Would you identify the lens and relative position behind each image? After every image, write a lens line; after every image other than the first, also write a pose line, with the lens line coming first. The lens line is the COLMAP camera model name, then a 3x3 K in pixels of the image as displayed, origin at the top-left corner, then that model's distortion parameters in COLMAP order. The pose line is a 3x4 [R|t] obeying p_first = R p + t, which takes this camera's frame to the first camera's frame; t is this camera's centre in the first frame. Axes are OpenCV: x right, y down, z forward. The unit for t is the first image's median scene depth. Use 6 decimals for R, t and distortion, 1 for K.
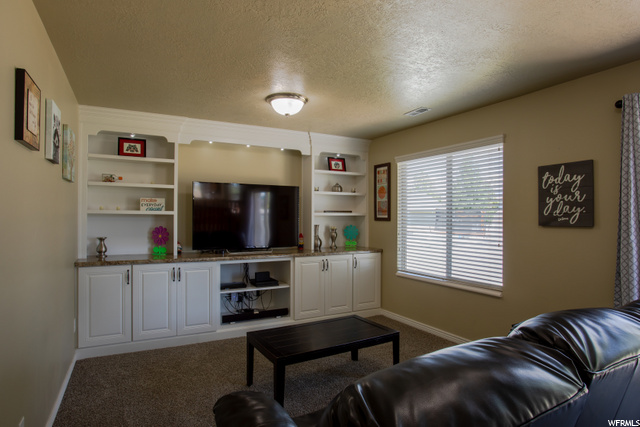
lens RADIAL K [[362.9, 0, 317.8], [0, 362.9, 215.9], [0, 0, 1]] dist [-0.069342, 0.043219]
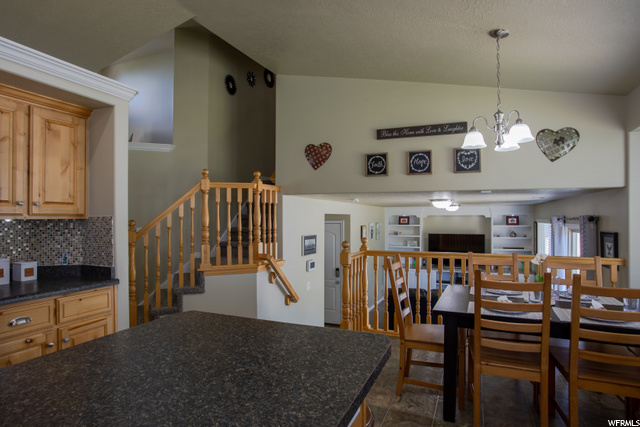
lens RADIAL K [[373.2, 0, 319.0], [0, 373.2, 216.5], [0, 0, 1]] dist [-0.061148, 0.049782]
pose [[0.627201, -0.007815, -0.778818, 1.074173], [0.004707, 0.999969, -0.006244, -0.199303], [0.778843, 0.000250, 0.627219, -1.032911]]
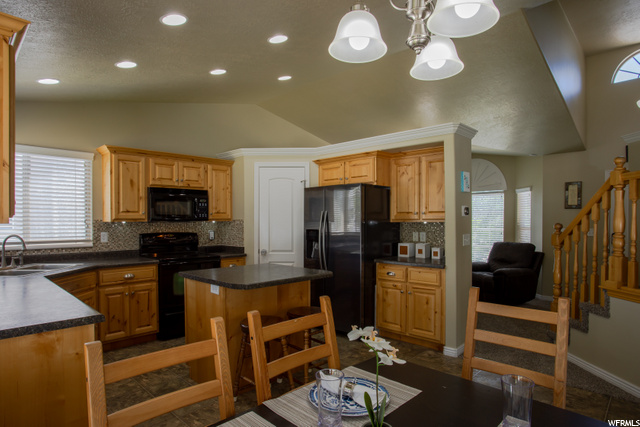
lens RADIAL K [[368.8, 0, 321.0], [0, 368.8, 222.7], [0, 0, 1]] dist [-0.068702, 0.042429]
pose [[-0.948147, -0.000764, -0.317831, 0.705637], [-0.002381, 0.999986, 0.004701, -0.206796], [0.317823, 0.005214, -0.948136, 1.027935]]
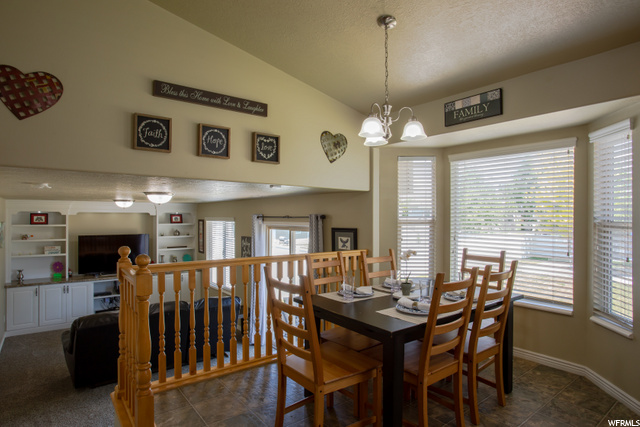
lens RADIAL K [[362.9, 0, 317.8], [0, 362.9, 215.9], [0, 0, 1]] dist [-0.069342, 0.043219]
pose [[0.985079, -0.000505, 0.172100, 0.527189], [0.000488, 1.000000, 0.000139, -0.199256], [-0.172100, -0.000053, 0.985080, -0.944101]]
